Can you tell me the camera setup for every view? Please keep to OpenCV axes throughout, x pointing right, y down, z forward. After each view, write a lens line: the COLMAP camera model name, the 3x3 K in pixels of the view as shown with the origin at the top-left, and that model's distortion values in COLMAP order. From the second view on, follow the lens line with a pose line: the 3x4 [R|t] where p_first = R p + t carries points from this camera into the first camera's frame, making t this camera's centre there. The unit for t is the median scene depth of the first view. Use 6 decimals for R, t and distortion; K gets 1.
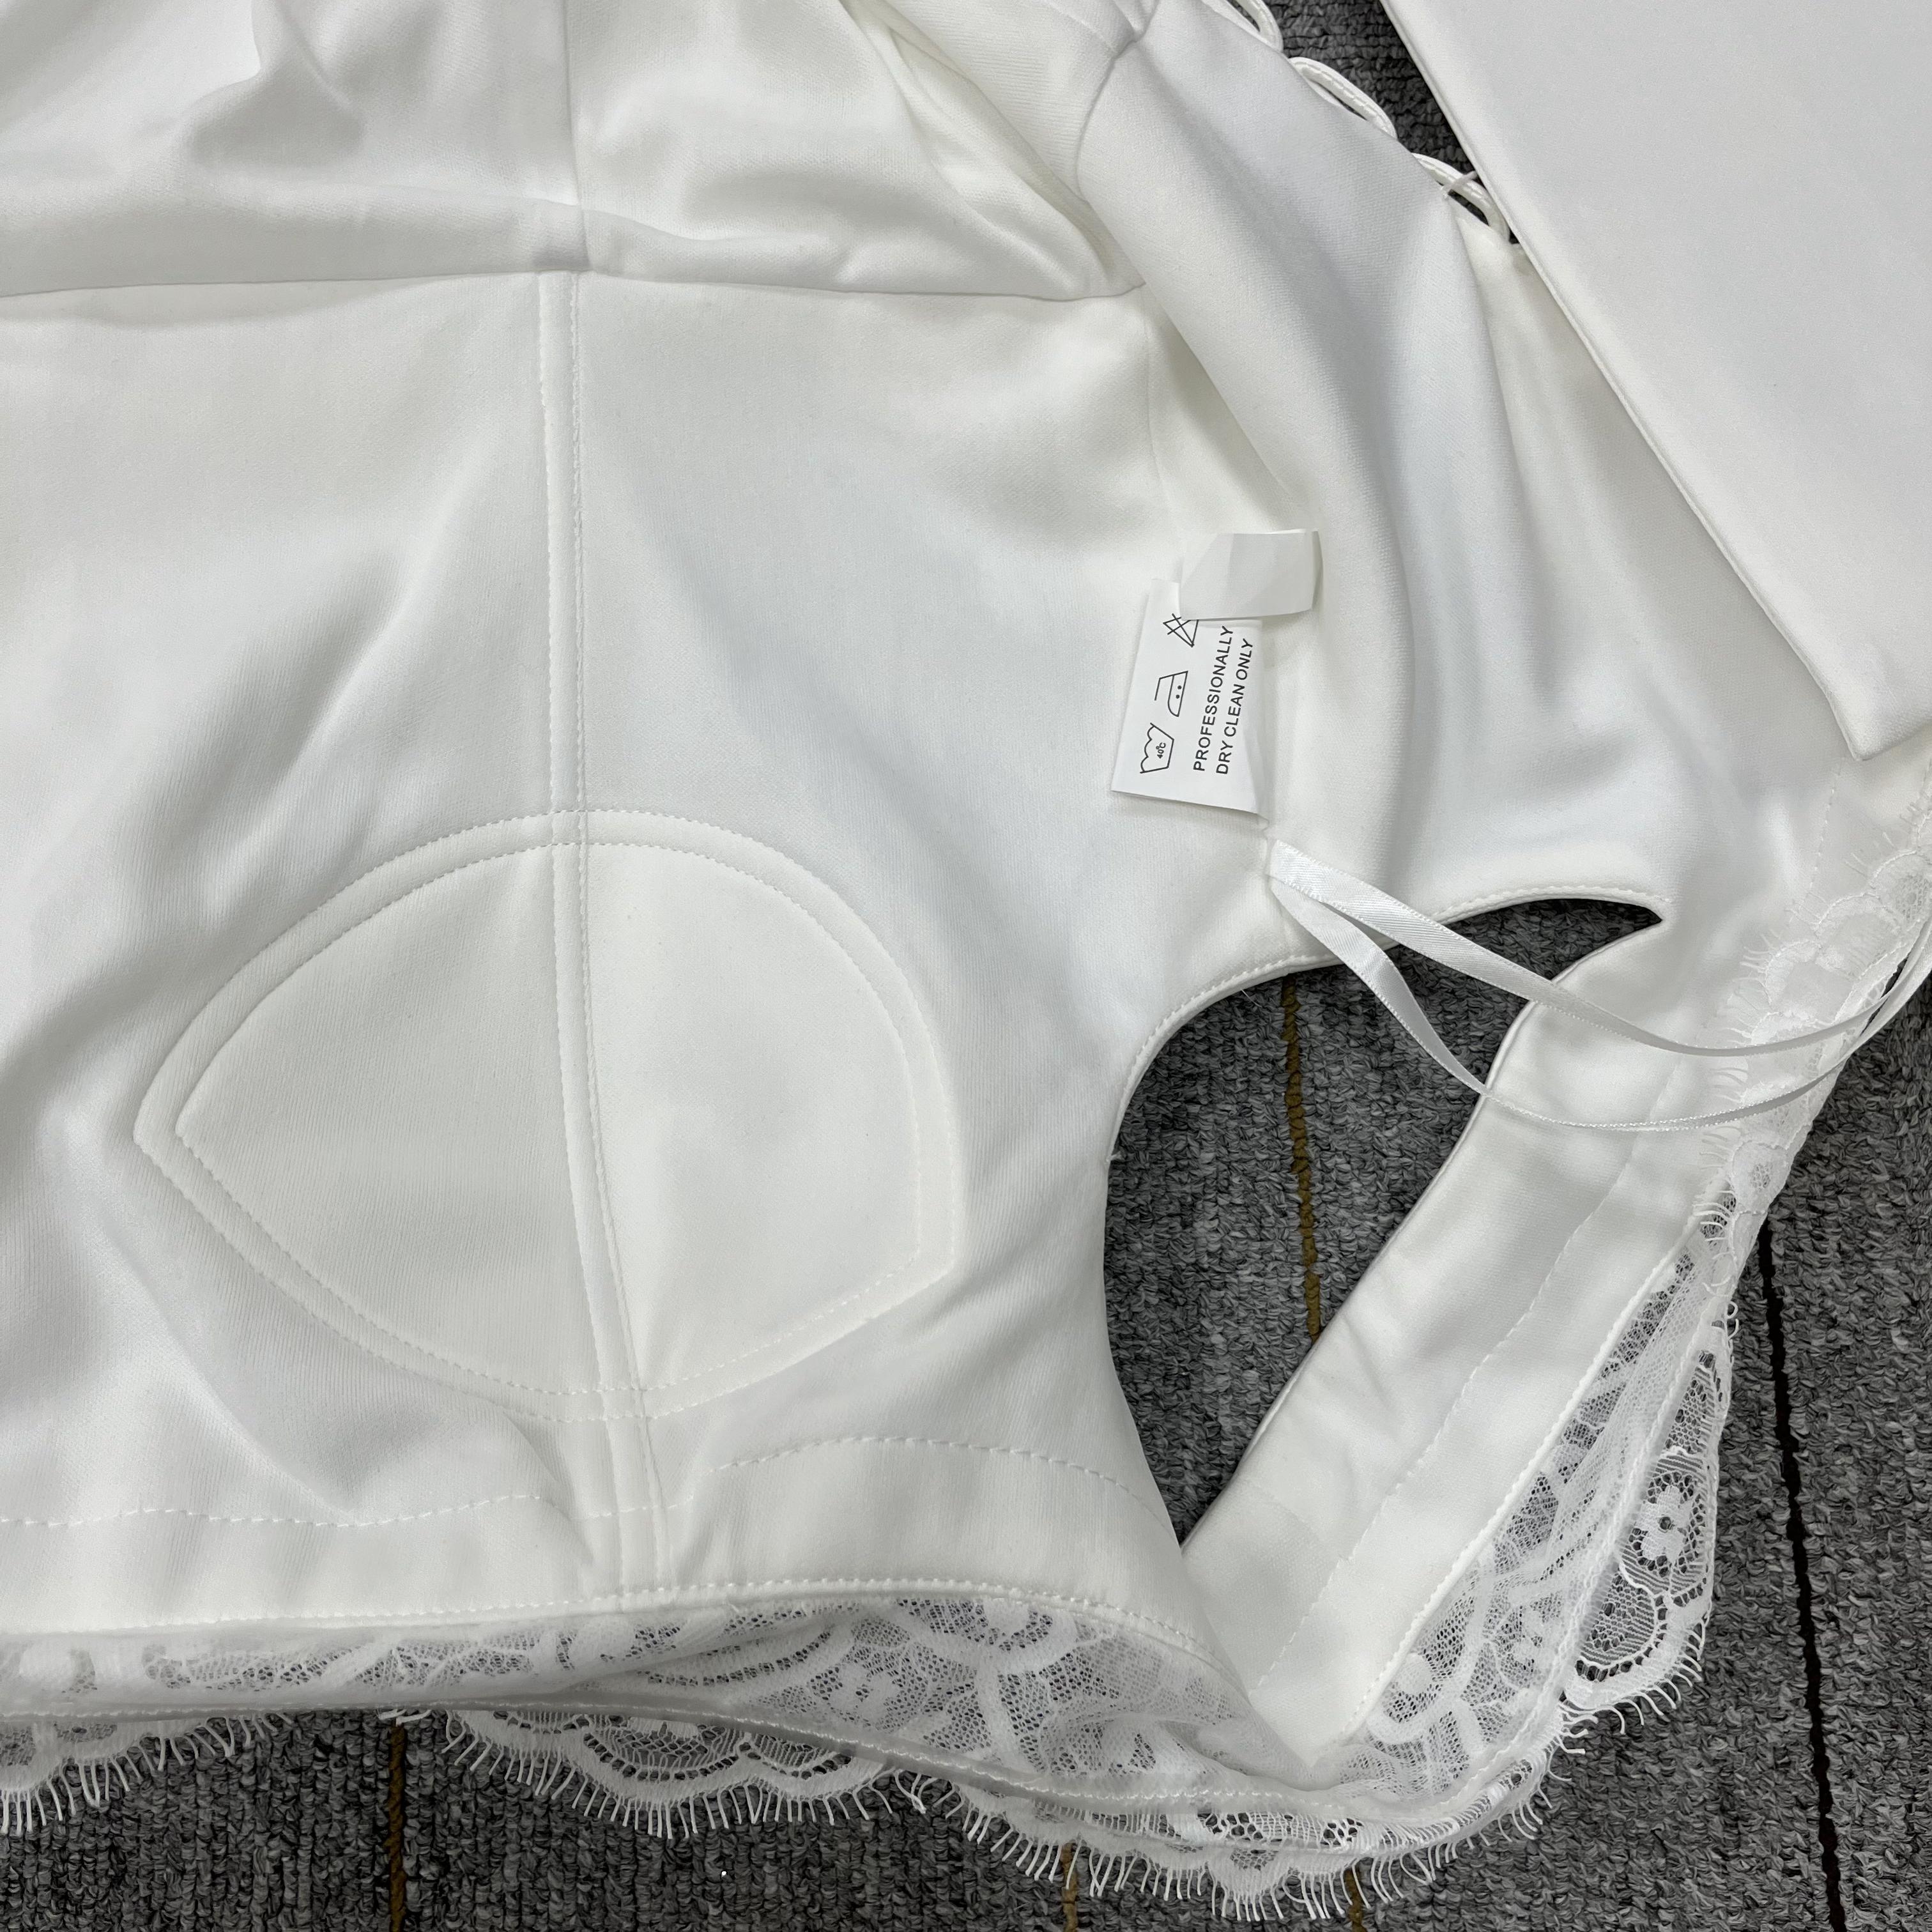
lens RADIAL K [[1972.3, 0, 983.4], [0, 1972.3, 967.9], [0, 0, 1]] dist [0.025528, 0.000000]
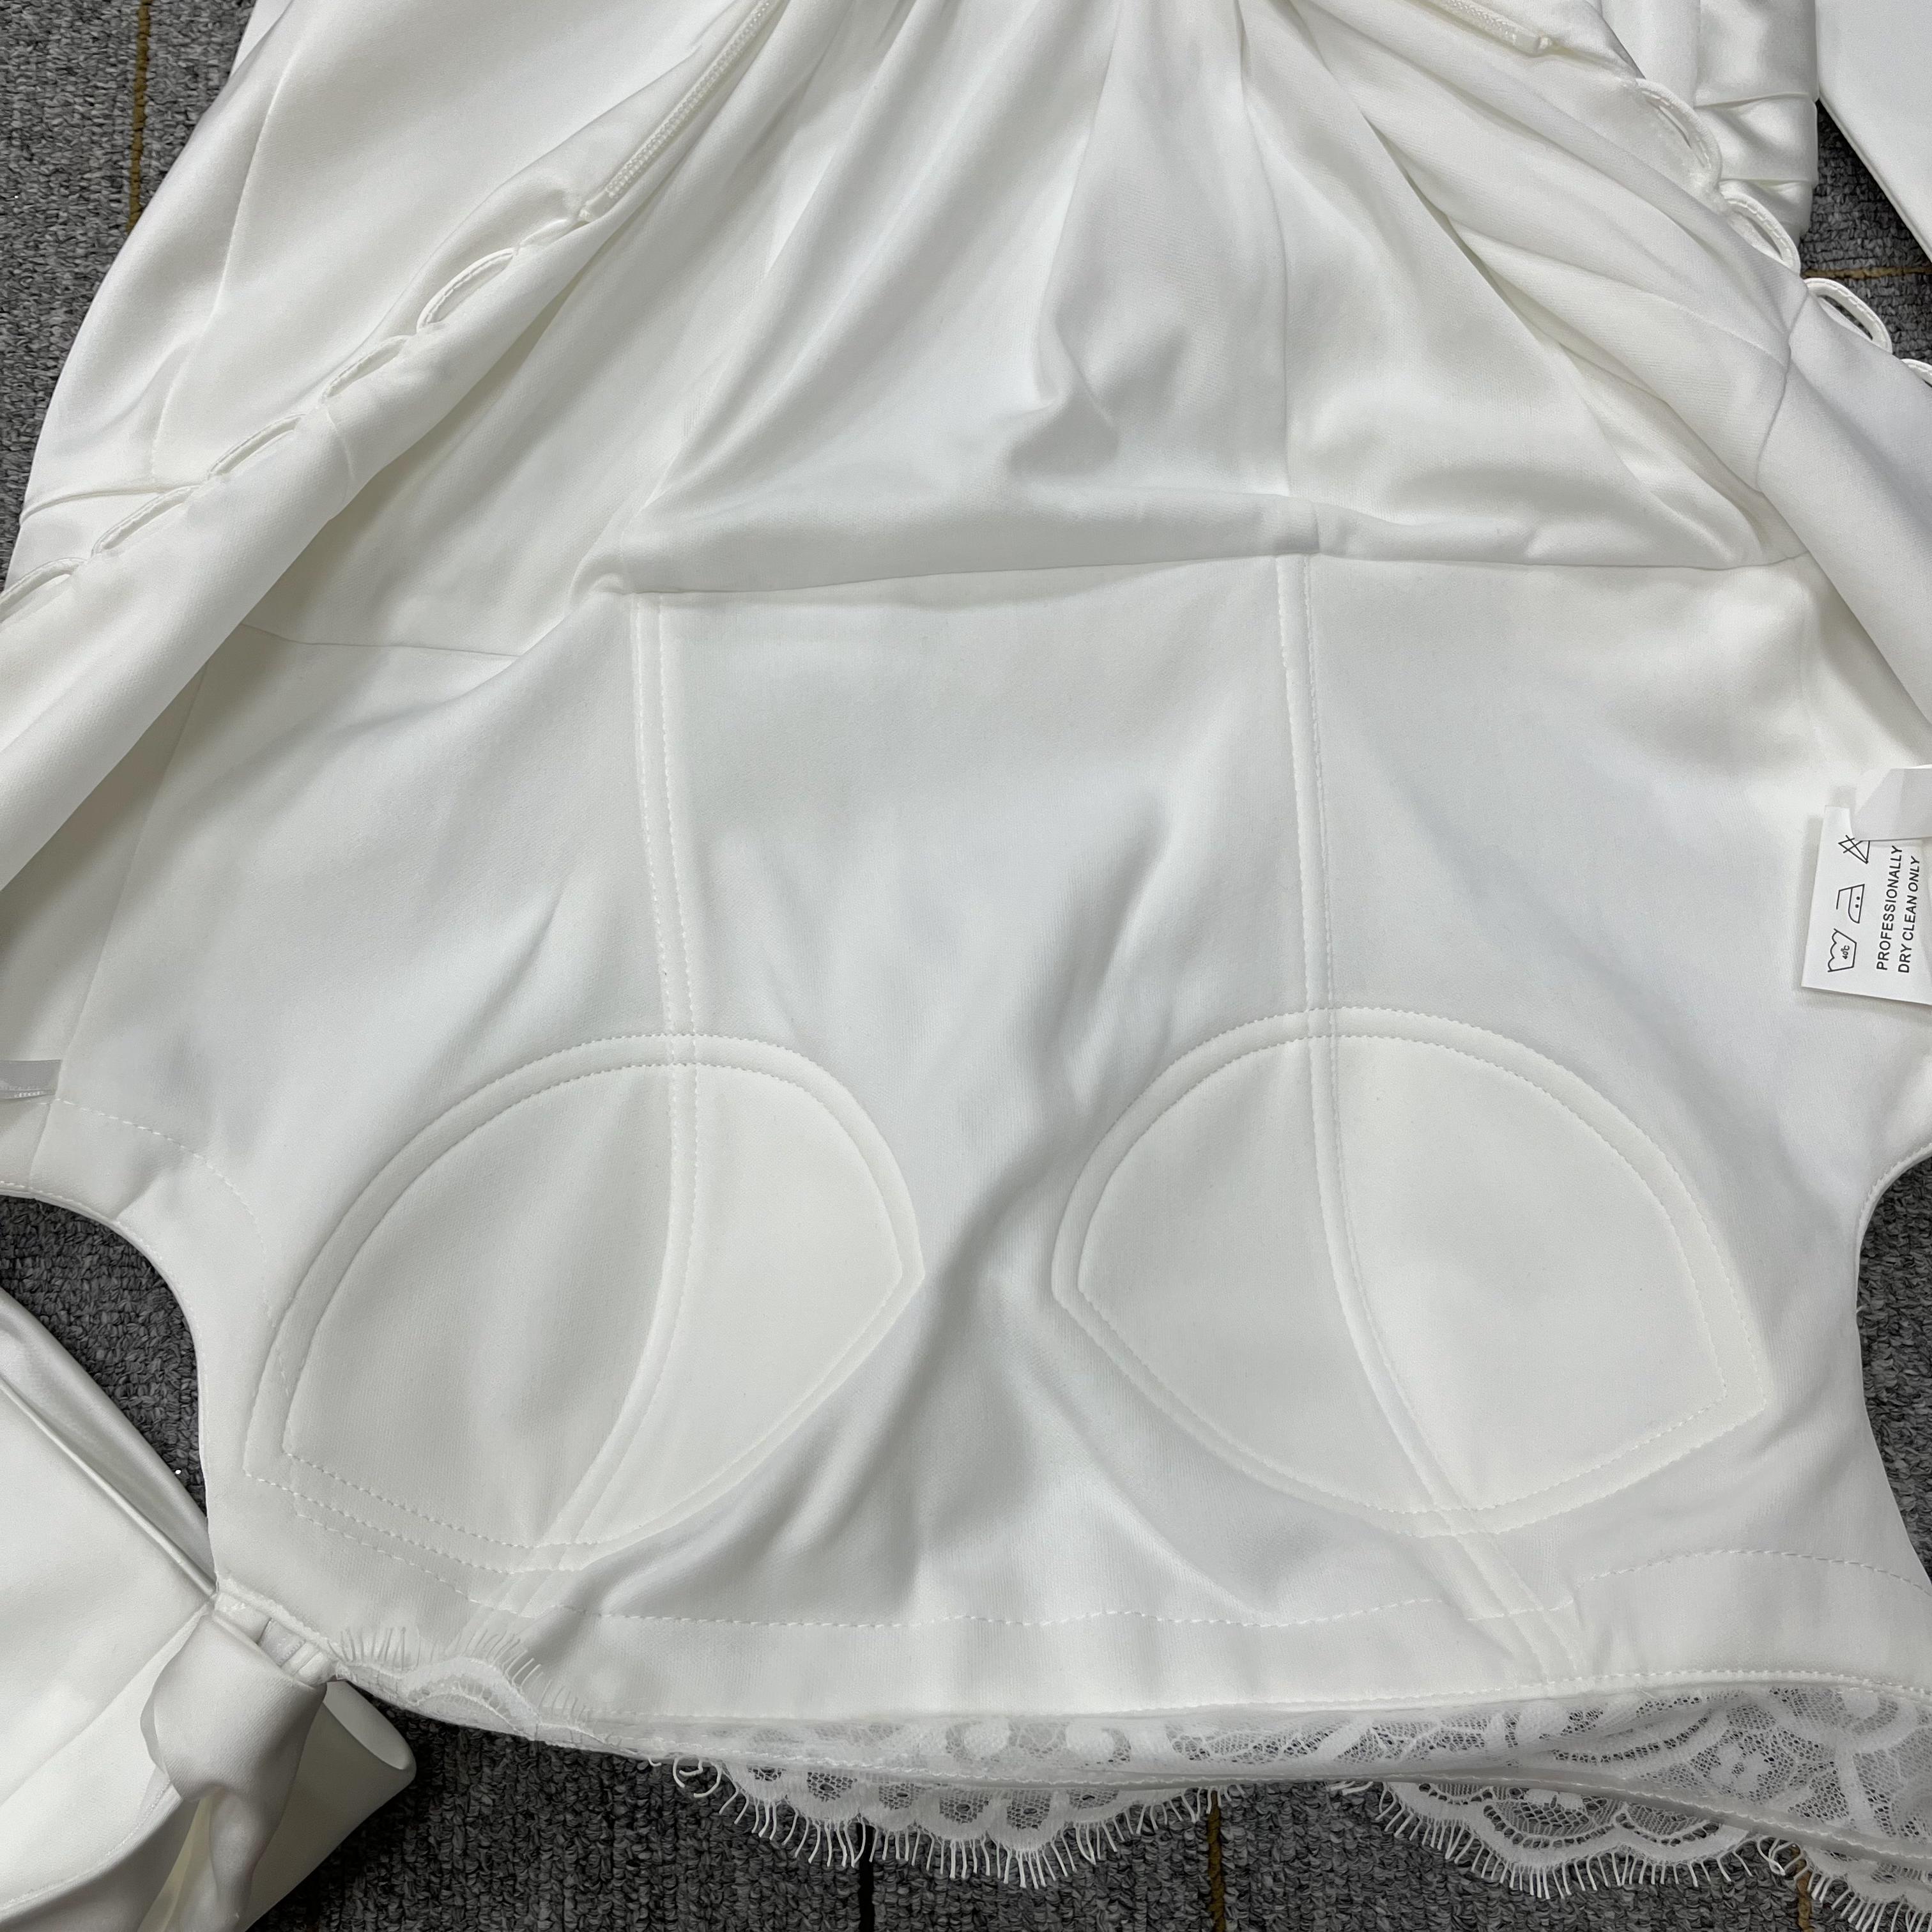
lens RADIAL K [[1972.3, 0, 969.0], [0, 1972.3, 975.7], [0, 0, 1]] dist [0.025528, 0.000000]
pose [[0.999749, -0.011721, -0.019109, -0.409244], [0.010653, 0.998424, -0.055099, -0.037960], [0.019725, 0.054882, 0.998298, -0.181062]]
